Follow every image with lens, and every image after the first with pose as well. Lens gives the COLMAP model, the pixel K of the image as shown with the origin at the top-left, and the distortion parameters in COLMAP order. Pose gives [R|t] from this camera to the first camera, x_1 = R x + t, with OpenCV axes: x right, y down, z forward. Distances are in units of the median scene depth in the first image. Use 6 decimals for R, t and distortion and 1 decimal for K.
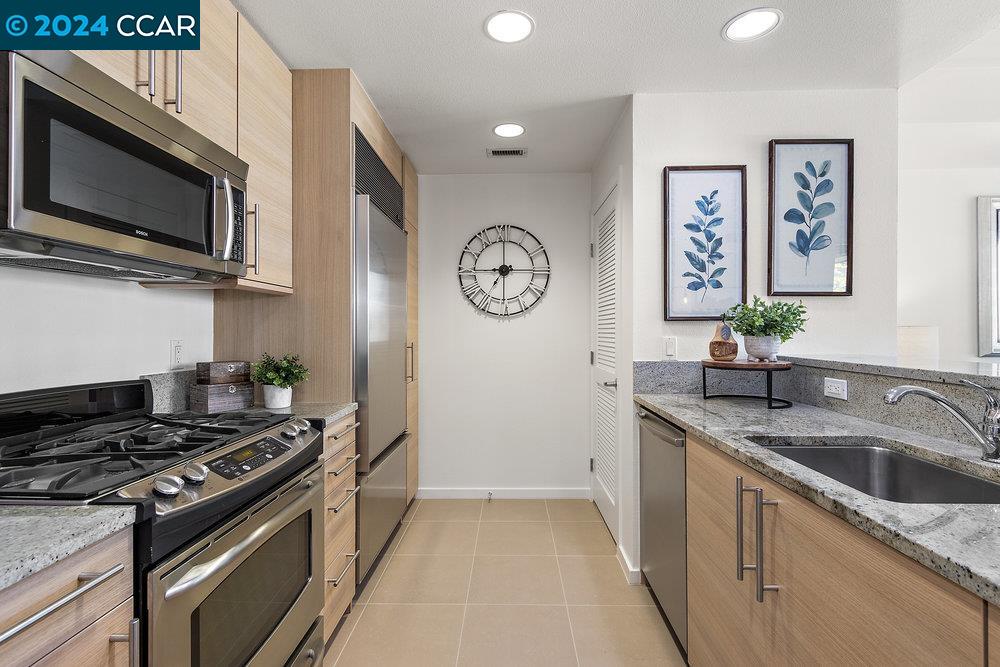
lens RADIAL K [[459.3, 0, 498.9], [0, 459.3, 330.6], [0, 0, 1]] dist [0.001822, -0.000167]
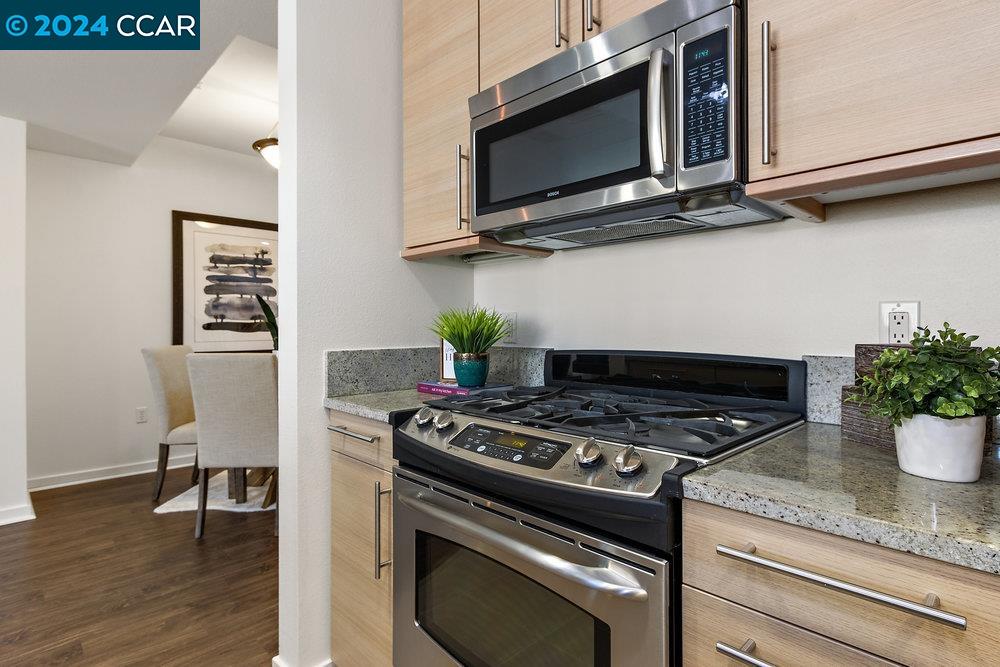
lens RADIAL K [[508.7, 0, 498.3], [0, 508.7, 329.8], [0, 0, 1]] dist [-0.001347, -0.000333]
pose [[-0.696186, 0.011450, -0.717770, 0.052068], [0.005662, 0.999929, 0.010460, 0.036643], [0.717839, 0.003218, -0.696202, 0.883712]]
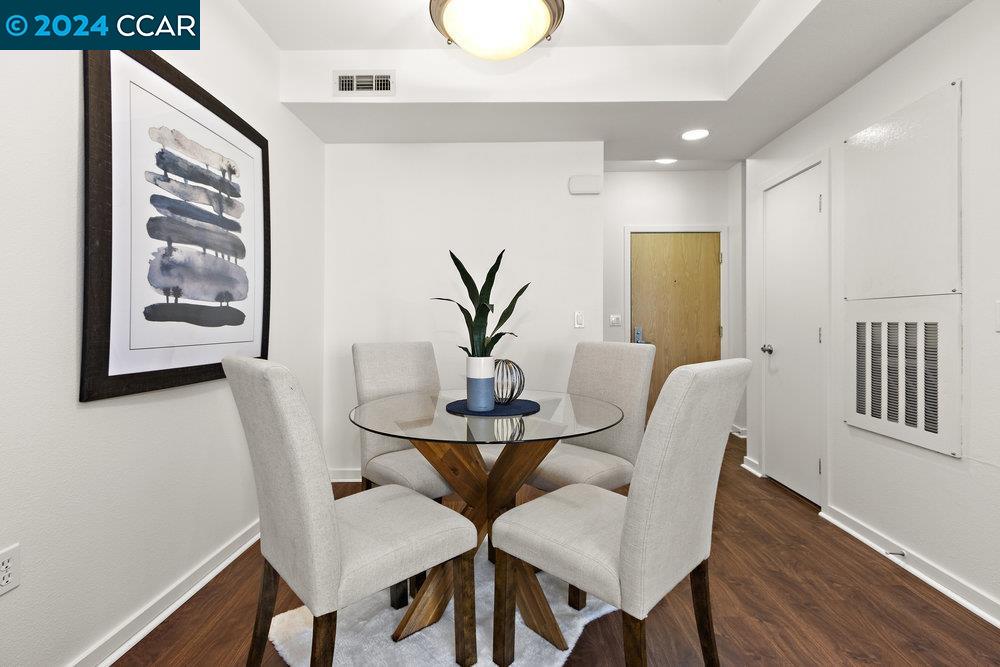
lens RADIAL K [[458.0, 0, 500.5], [0, 458.0, 327.3], [0, 0, 1]] dist [-0.001263, 0.000131]
pose [[-0.003376, 0.011921, -0.999923, 0.184920], [-0.001977, 0.999927, 0.011928, 0.052638], [0.999992, 0.002017, -0.003353, -0.710472]]
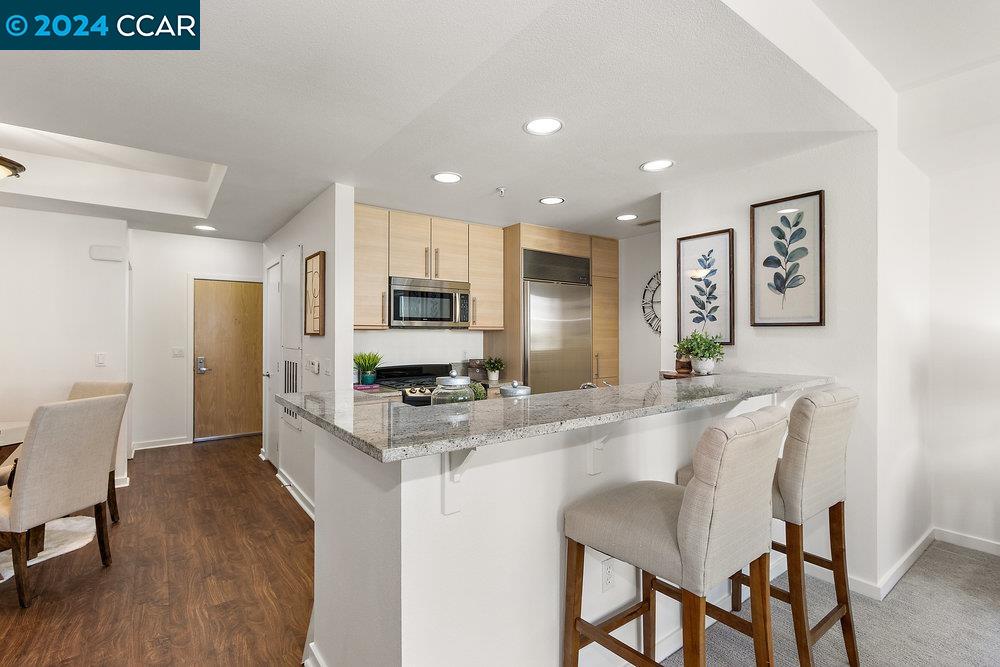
lens RADIAL K [[458.0, 0, 500.5], [0, 458.0, 327.3], [0, 0, 1]] dist [-0.001263, 0.000131]
pose [[0.618160, -0.011755, -0.785965, 1.159062], [0.000102, 0.999889, -0.014875, -0.054355], [0.786053, 0.009115, 0.618092, -0.338221]]
